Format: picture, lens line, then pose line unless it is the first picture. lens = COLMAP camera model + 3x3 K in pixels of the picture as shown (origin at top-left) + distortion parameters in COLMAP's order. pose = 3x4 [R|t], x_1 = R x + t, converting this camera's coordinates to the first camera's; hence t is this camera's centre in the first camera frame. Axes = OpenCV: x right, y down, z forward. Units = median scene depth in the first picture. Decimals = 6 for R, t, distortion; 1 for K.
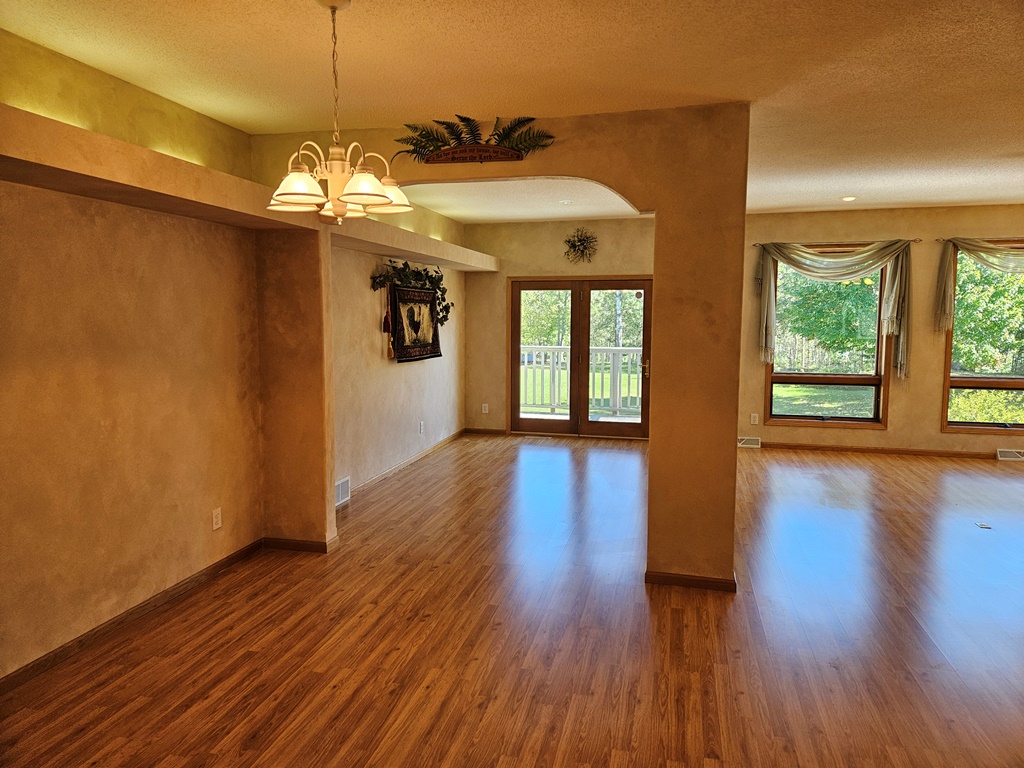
lens RADIAL K [[678.9, 0, 496.0], [0, 678.9, 365.6], [0, 0, 1]] dist [0.025866, -0.001426]
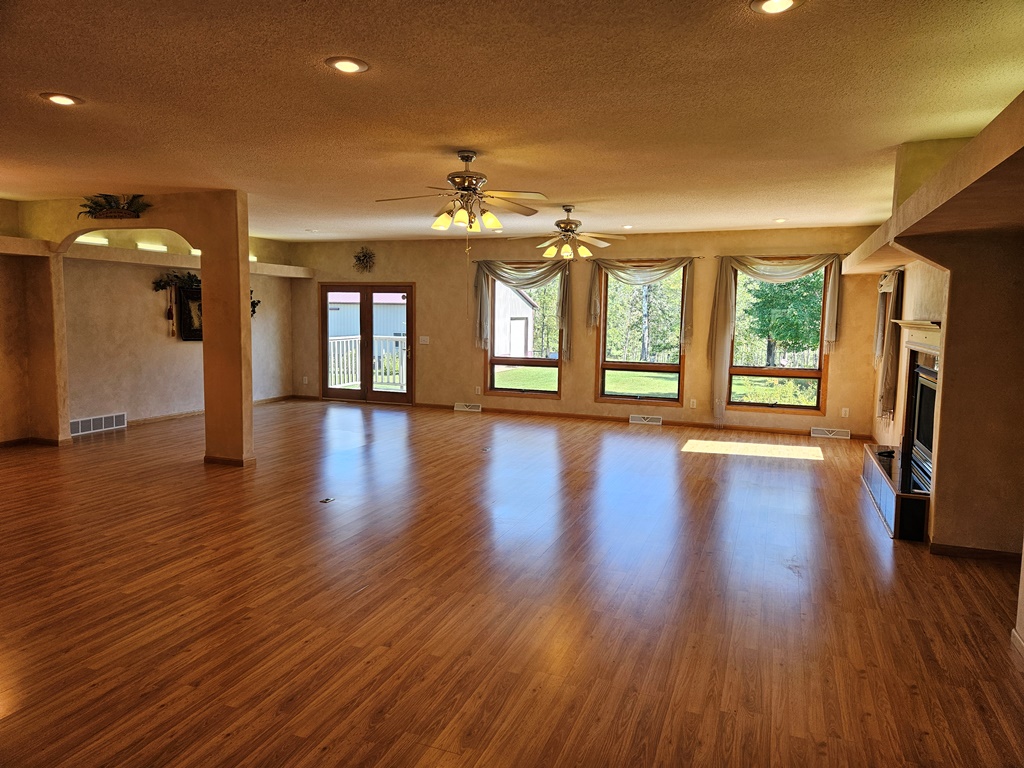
lens RADIAL K [[683.9, 0, 510.0], [0, 683.9, 360.1], [0, 0, 1]] dist [0.087631, -0.072666]
pose [[0.993608, 0.021418, -0.110831, 0.603671], [-0.022403, 0.999720, -0.007654, 0.028159], [0.110636, 0.010088, 0.993810, -0.343101]]
